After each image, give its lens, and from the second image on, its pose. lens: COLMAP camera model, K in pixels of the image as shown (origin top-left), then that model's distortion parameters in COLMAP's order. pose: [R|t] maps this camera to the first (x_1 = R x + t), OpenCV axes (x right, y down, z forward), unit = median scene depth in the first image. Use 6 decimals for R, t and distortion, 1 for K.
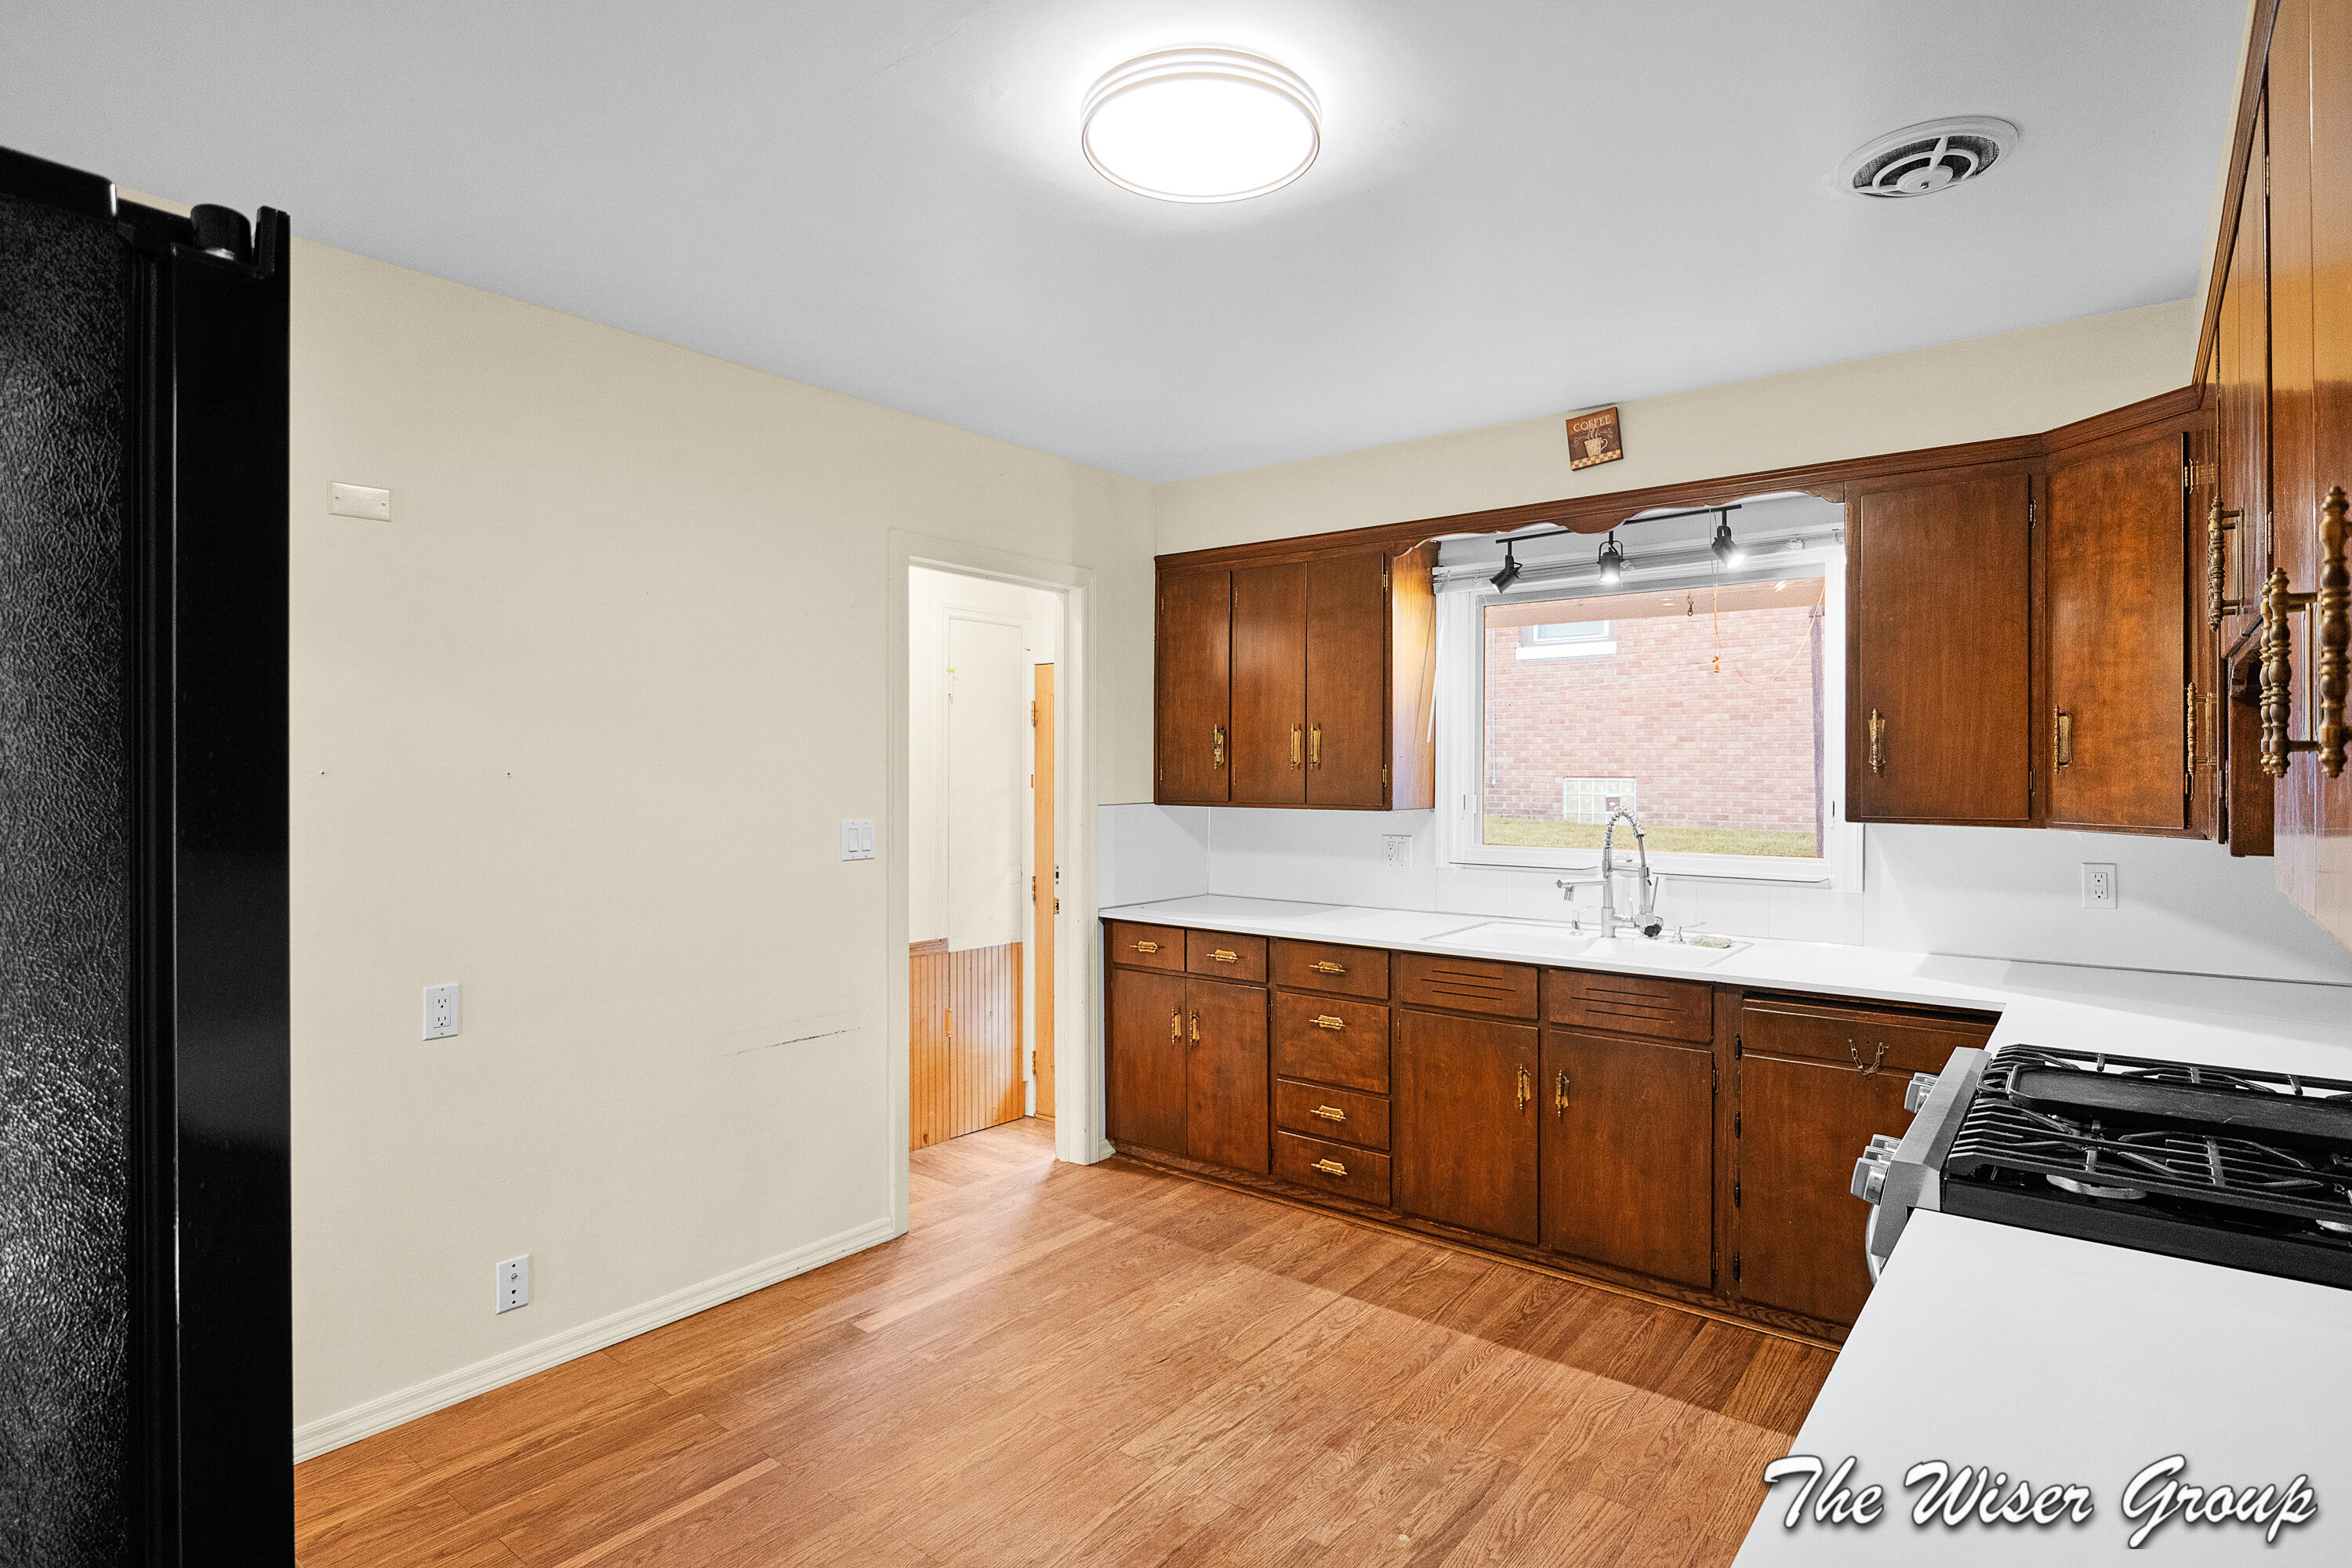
lens RADIAL K [[1197.6, 0, 1230.5], [0, 1197.6, 773.7], [0, 0, 1]] dist [-0.004047, -0.001333]
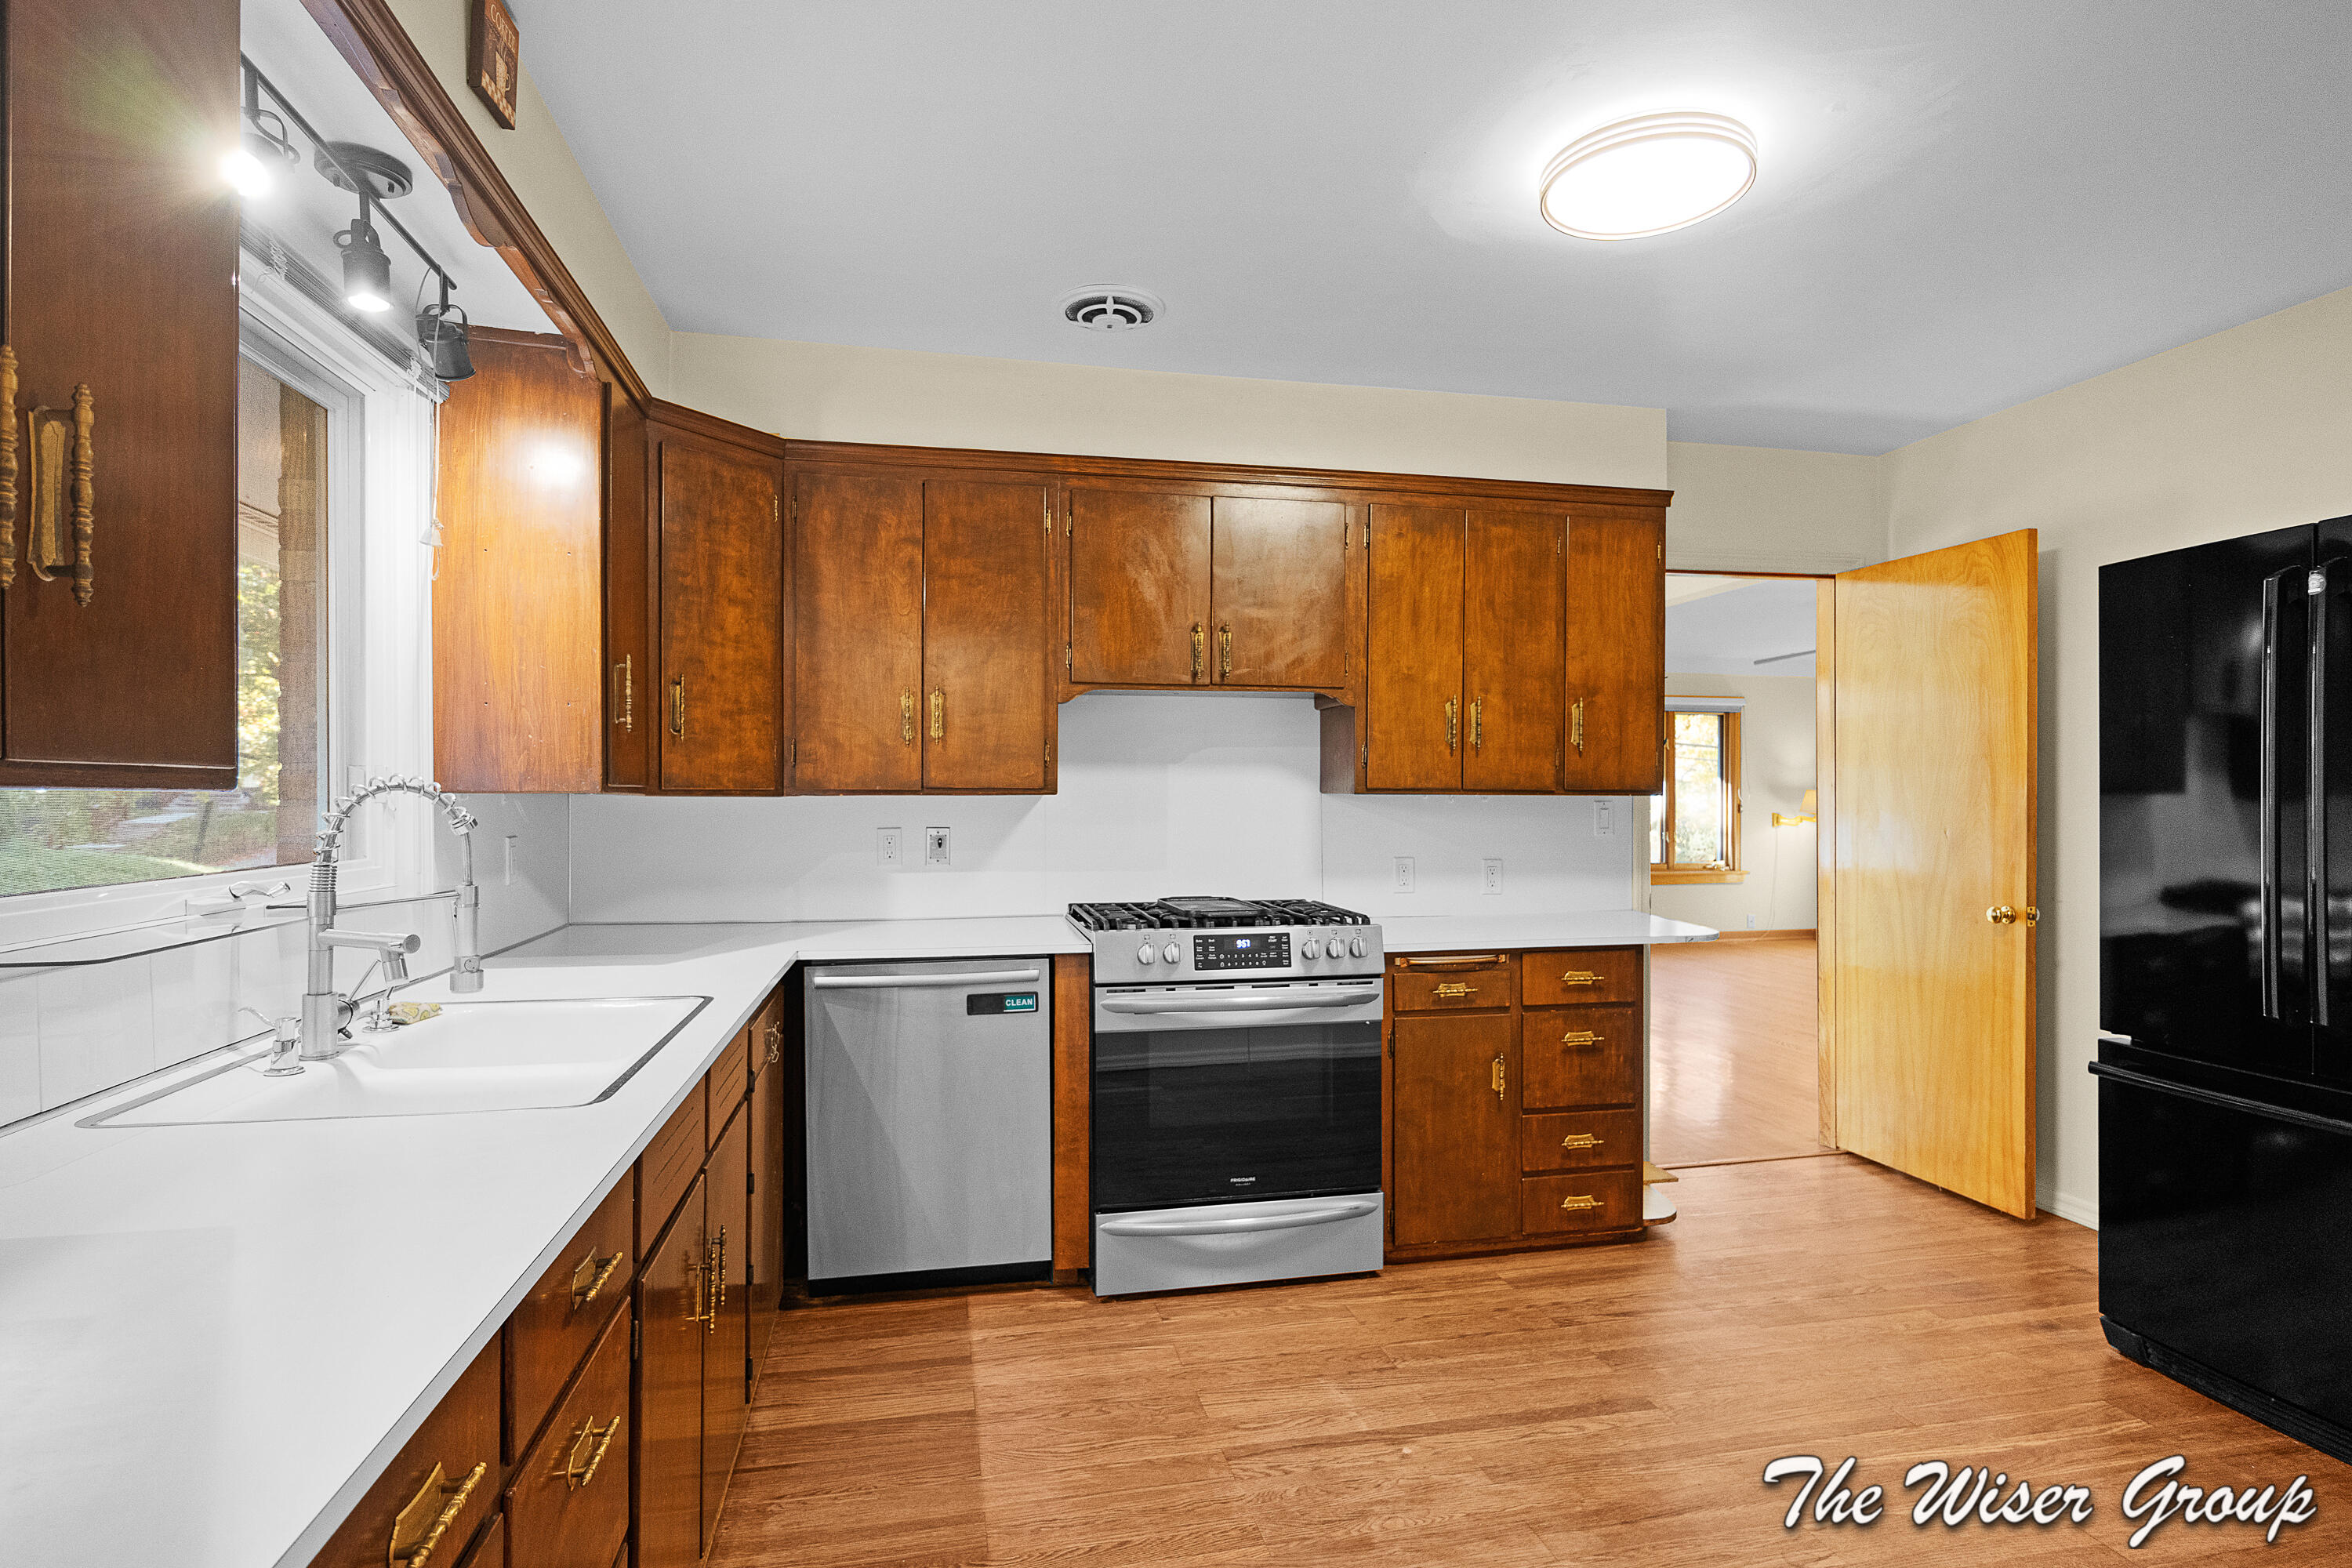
lens RADIAL K [[1197.6, 0, 1177.2], [0, 1197.6, 791.1], [0, 0, 1]] dist [-0.004047, -0.001333]
pose [[-0.740152, 0.001155, 0.672439, -0.254455], [0.000846, 0.999999, -0.000787, 0.035628], [-0.672439, -0.000013, -0.740152, 1.175872]]
